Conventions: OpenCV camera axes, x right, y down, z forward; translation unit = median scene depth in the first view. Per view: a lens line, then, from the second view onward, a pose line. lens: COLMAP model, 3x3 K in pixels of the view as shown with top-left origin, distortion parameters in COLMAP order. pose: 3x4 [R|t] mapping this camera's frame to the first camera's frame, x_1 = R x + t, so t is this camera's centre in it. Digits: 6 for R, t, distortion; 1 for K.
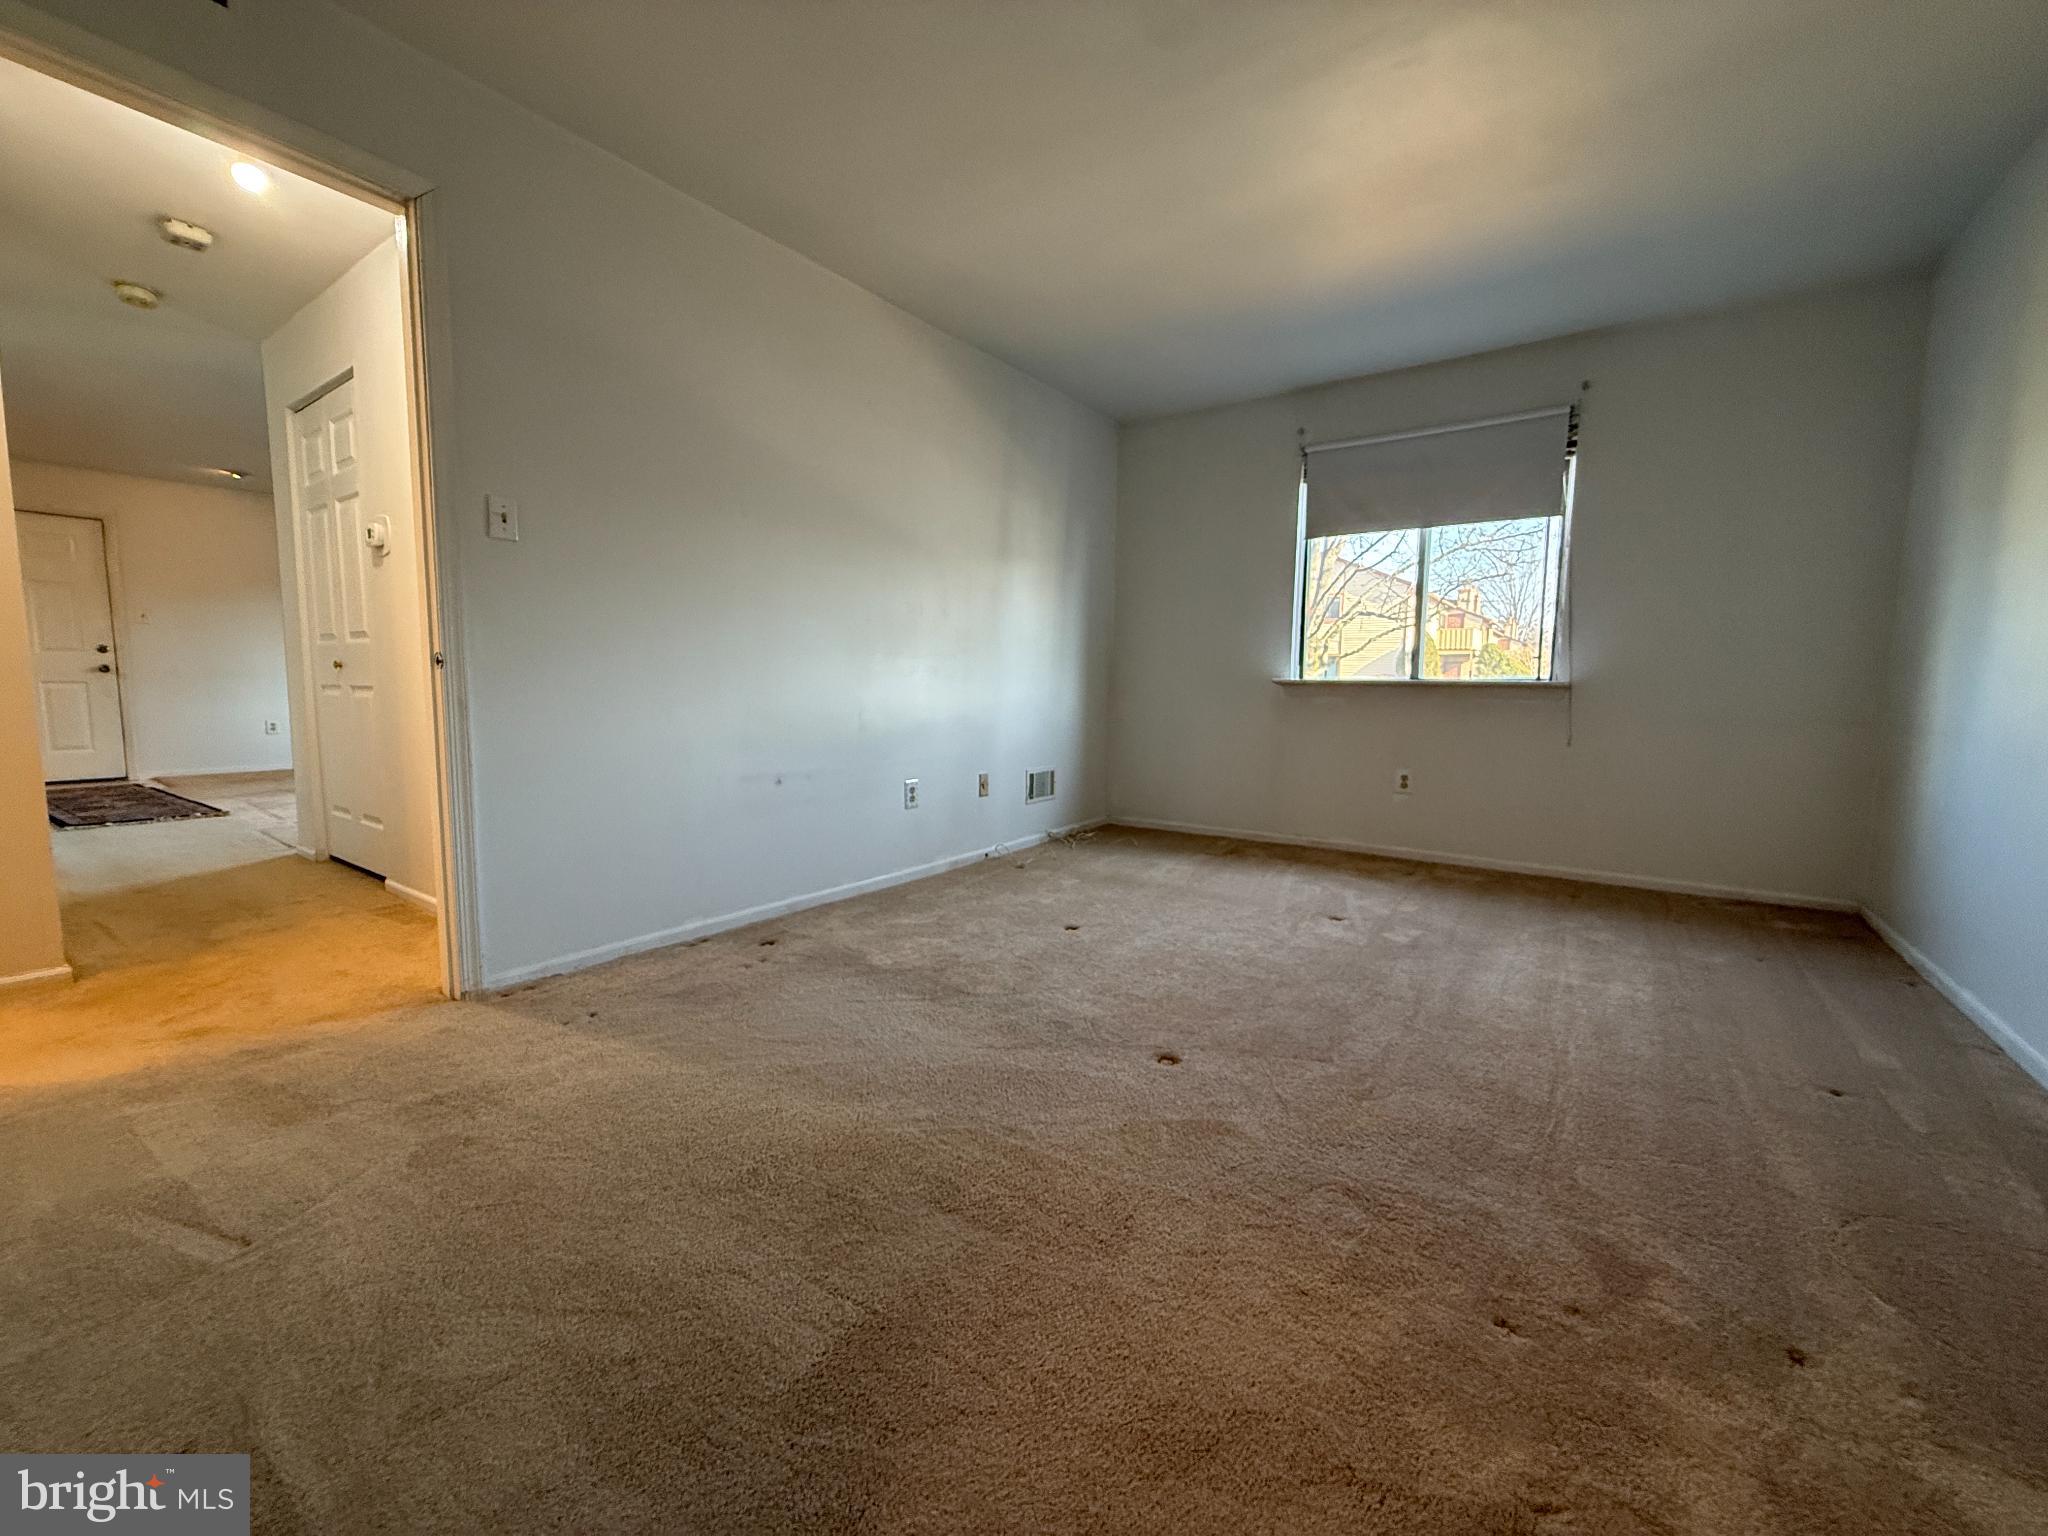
lens RADIAL K [[815.8, 0, 1020.8], [0, 815.8, 768.0], [0, 0, 1]] dist [0.001399, -0.000169]
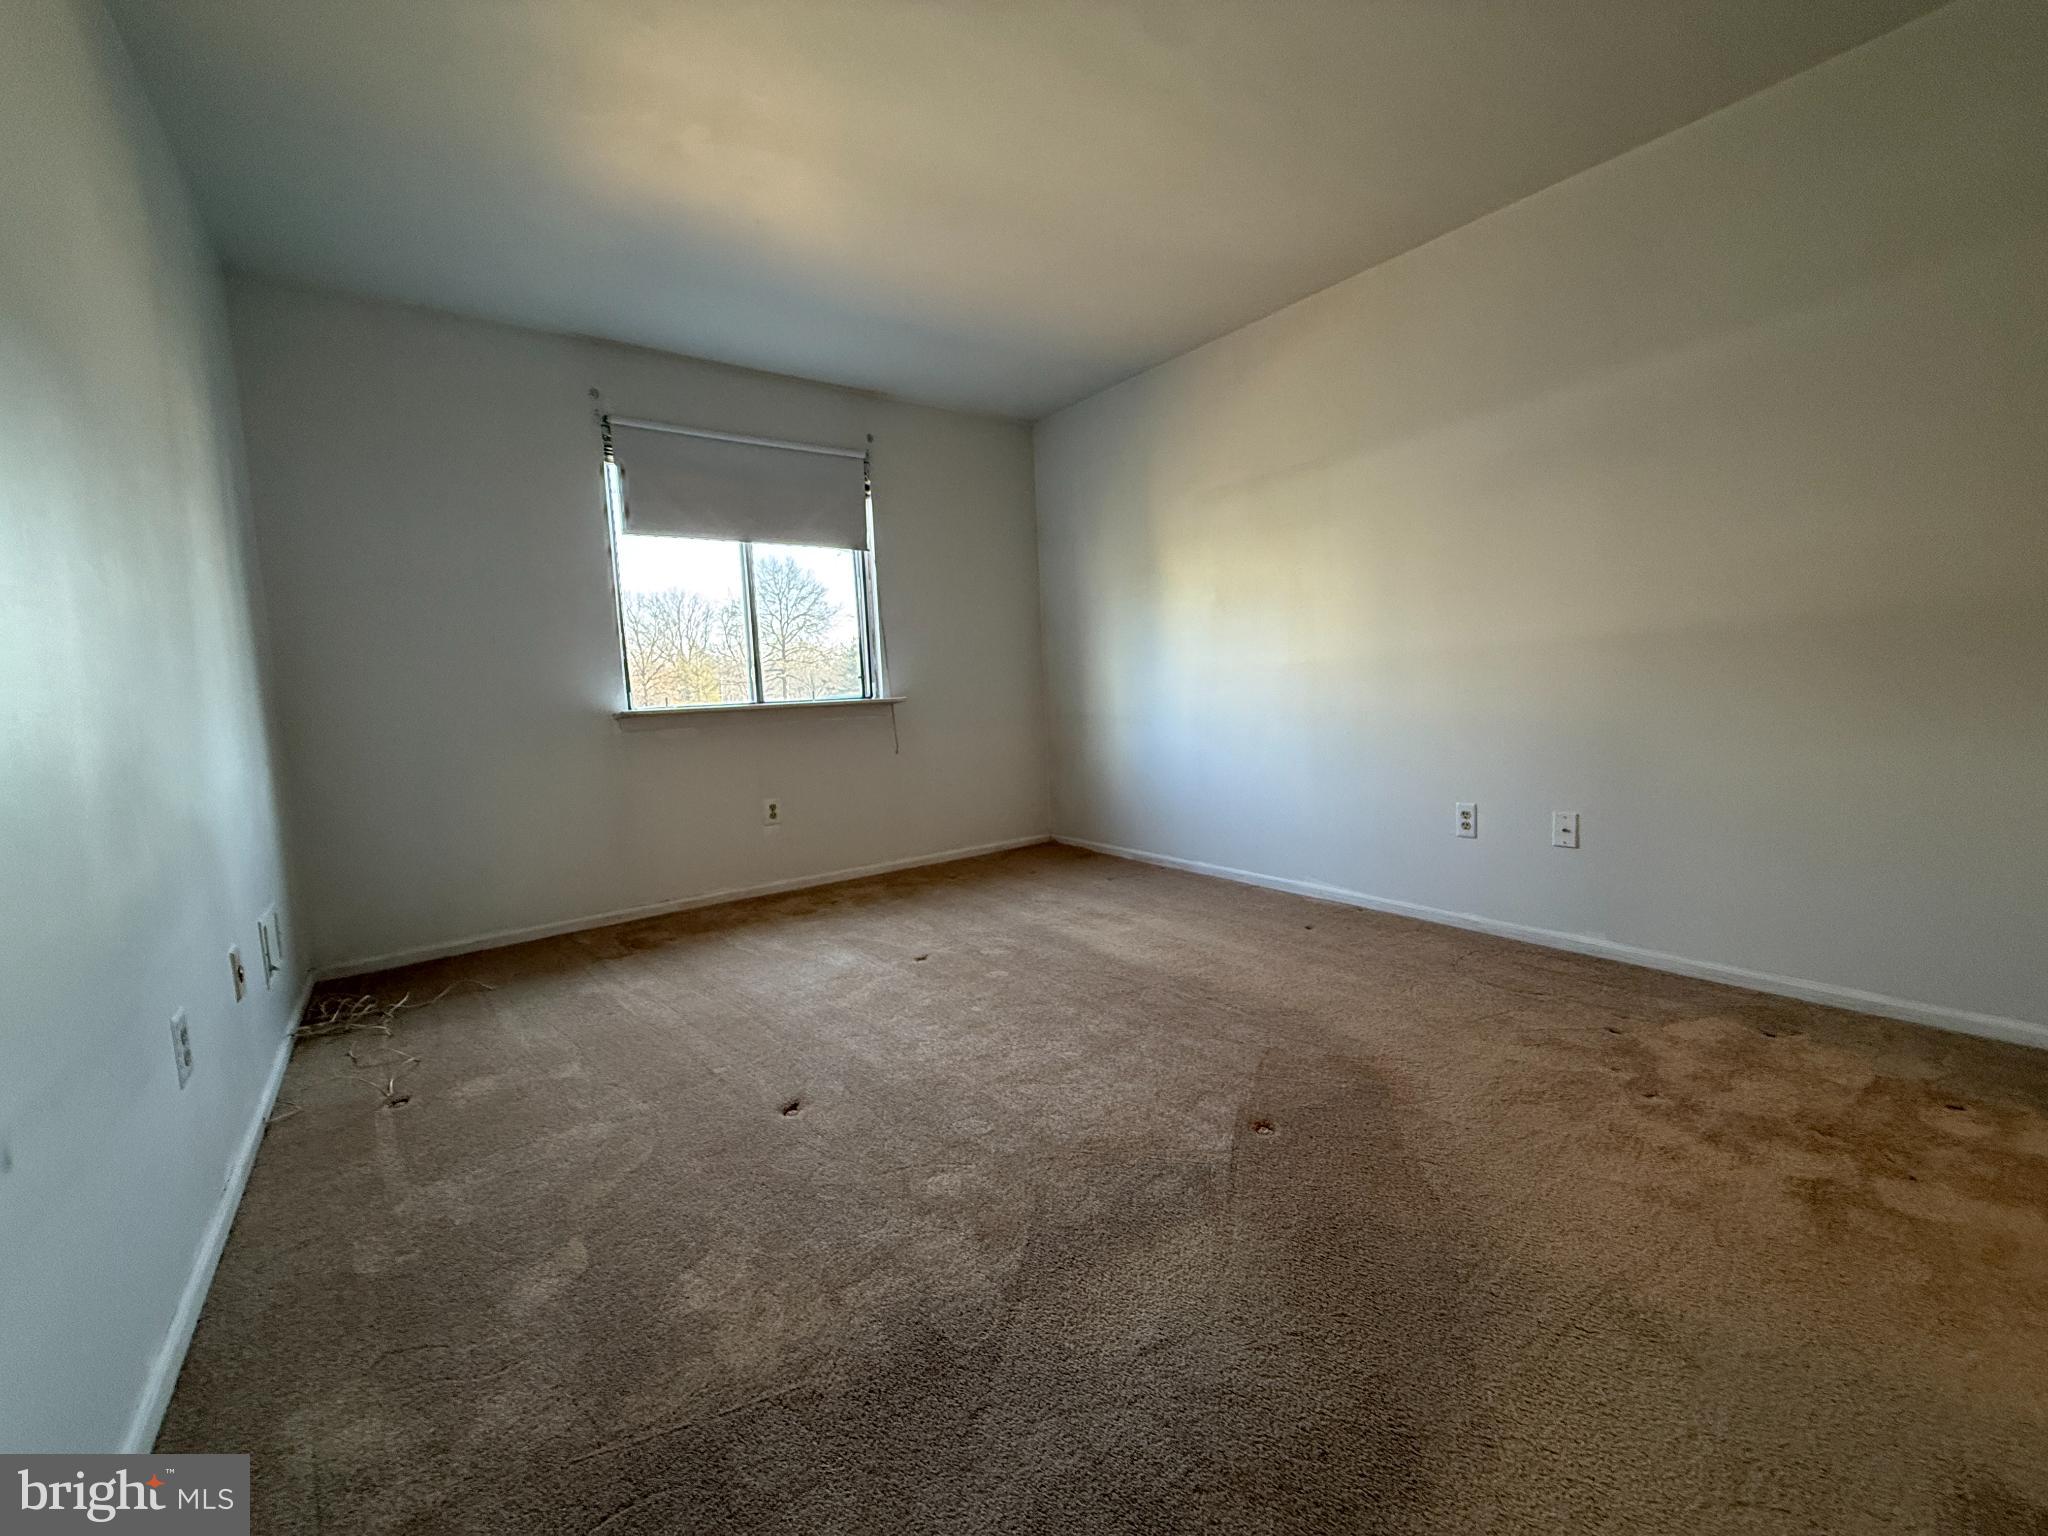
lens RADIAL K [[815.8, 0, 1020.8], [0, 815.8, 768.0], [0, 0, 1]] dist [0.001399, -0.000169]
pose [[0.306037, -0.119584, 0.944479, -0.323066], [0.148126, 0.985979, 0.076842, -0.062360], [-0.940426, 0.116385, 0.319459, 0.428474]]
